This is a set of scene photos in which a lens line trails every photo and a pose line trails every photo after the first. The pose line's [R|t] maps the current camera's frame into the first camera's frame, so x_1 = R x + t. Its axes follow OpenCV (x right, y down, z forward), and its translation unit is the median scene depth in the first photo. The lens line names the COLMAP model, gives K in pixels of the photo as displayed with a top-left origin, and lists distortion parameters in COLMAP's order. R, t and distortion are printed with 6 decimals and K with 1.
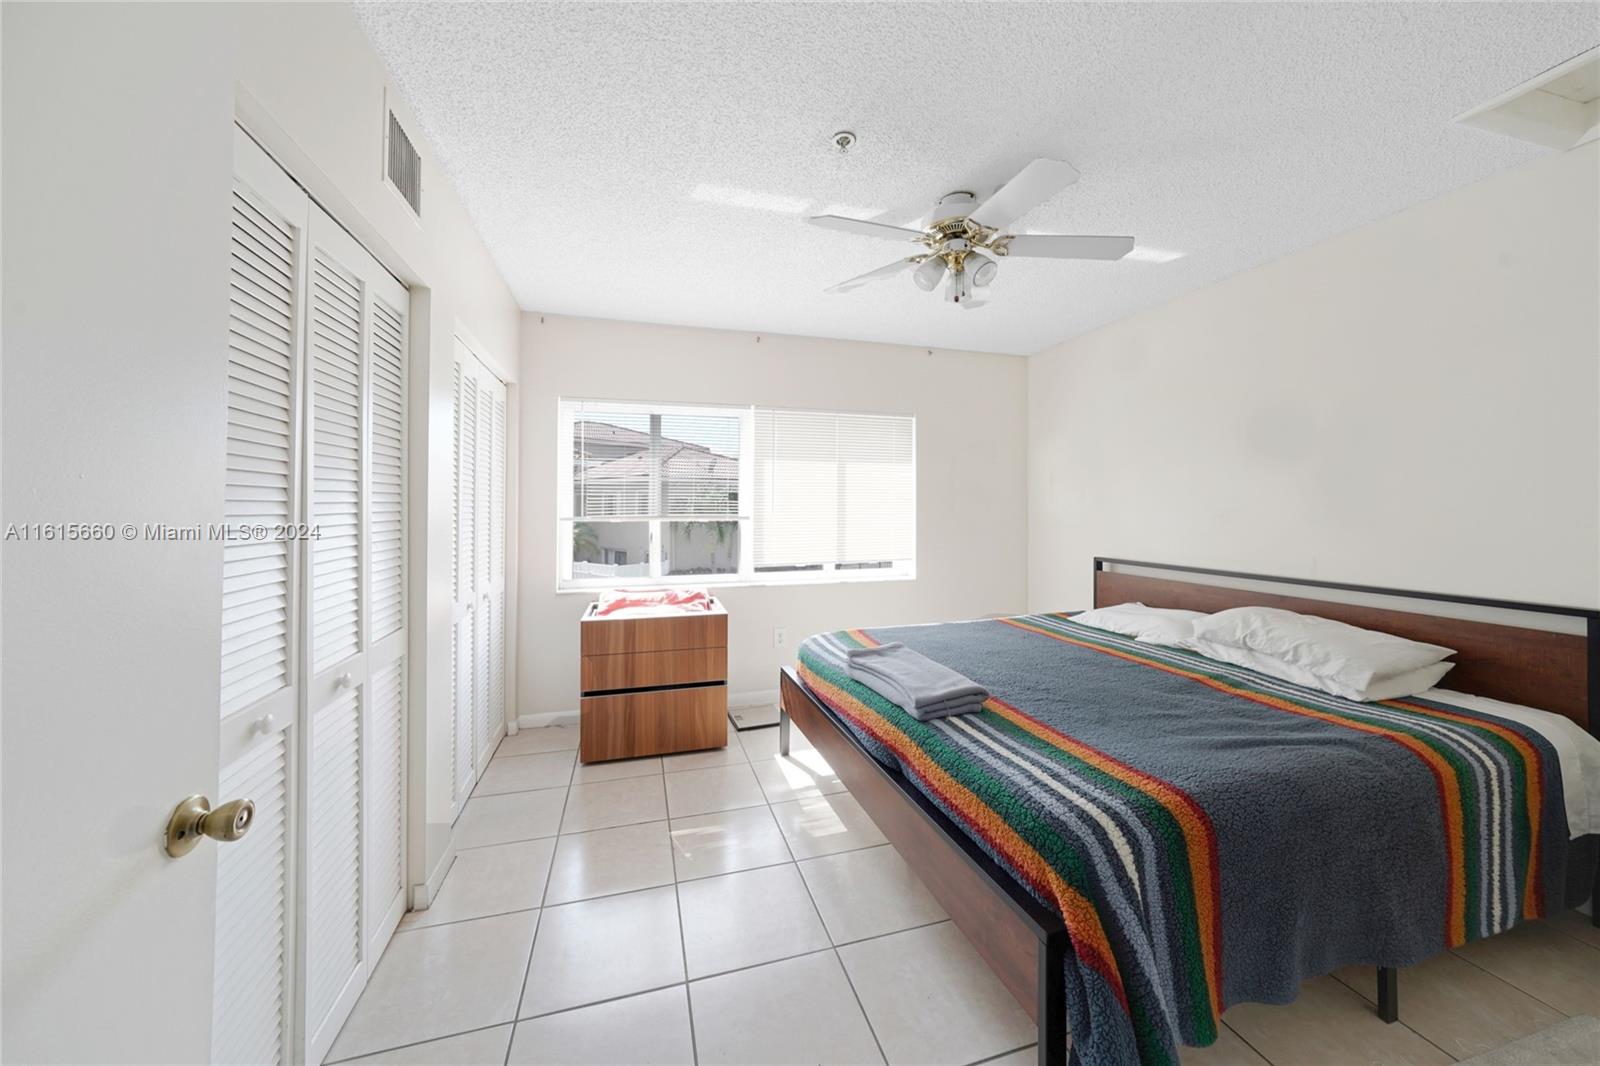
lens RADIAL K [[564.8, 0, 802.9], [0, 564.8, 520.2], [0, 0, 1]] dist [-0.017483, 0.003779]
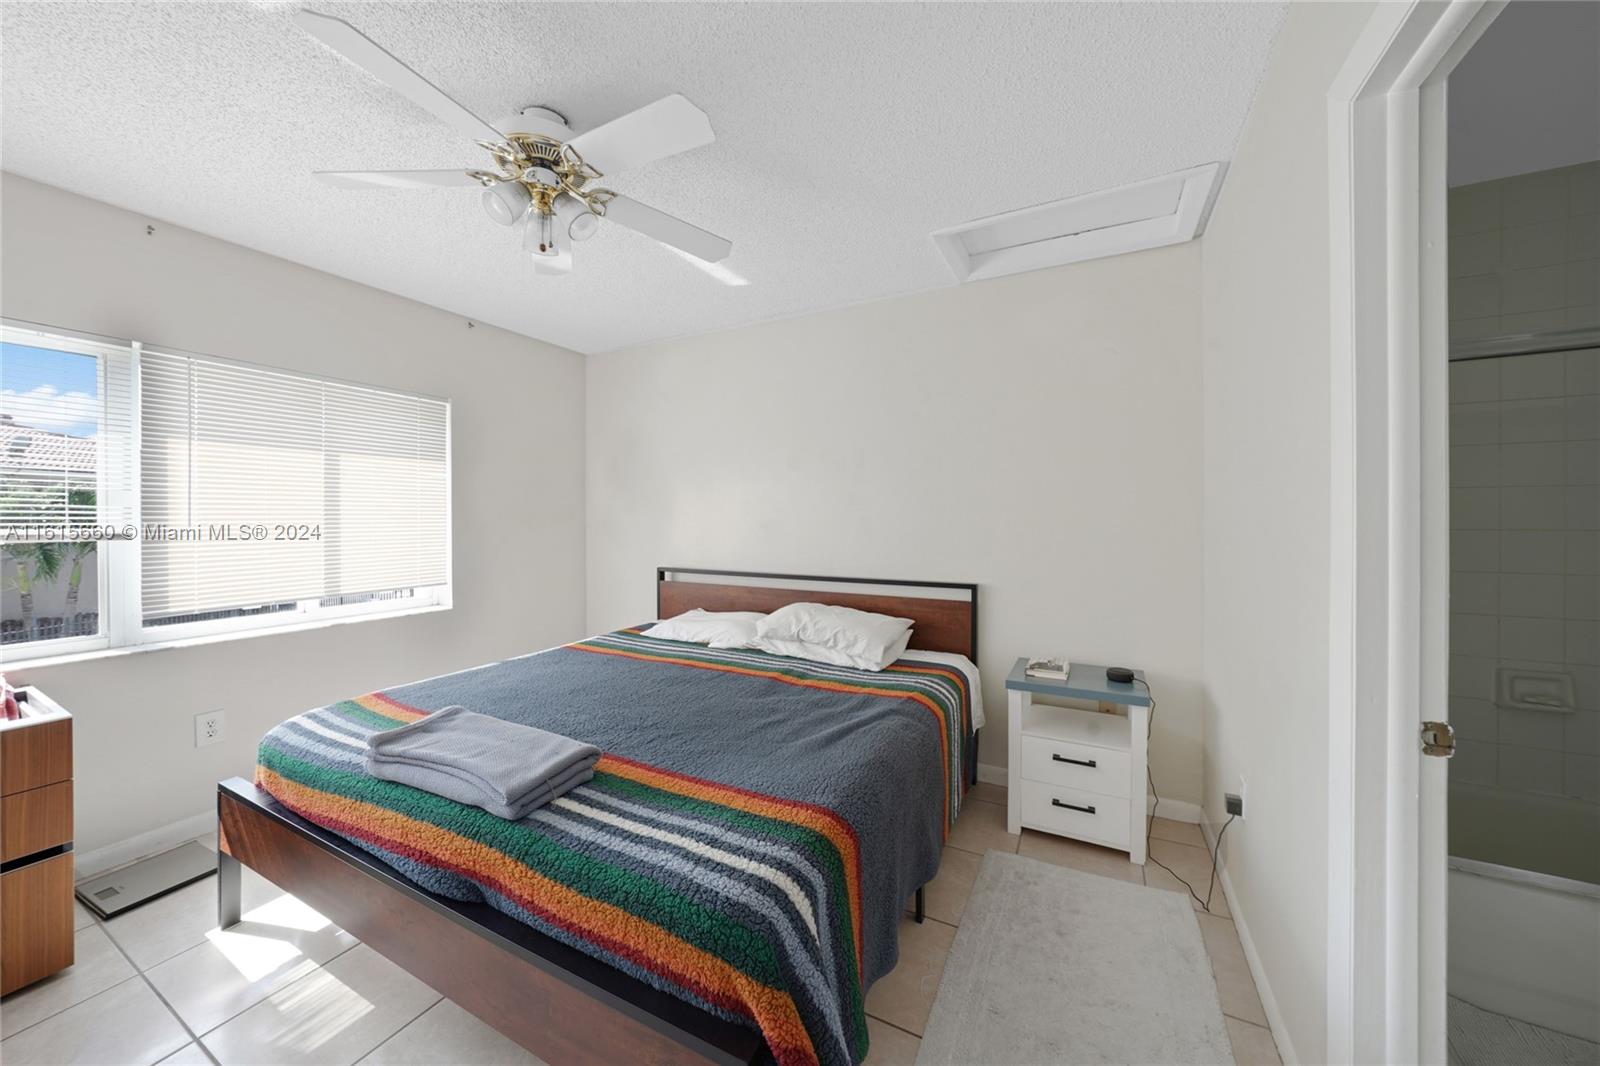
lens RADIAL K [[564.8, 0, 804.9], [0, 564.8, 529.5], [0, 0, 1]] dist [-0.017483, 0.003779]
pose [[0.700183, -0.014100, 0.713824, -0.027235], [0.014558, 0.999879, 0.005471, -0.006518], [-0.713815, 0.006562, 0.700304, 0.196334]]
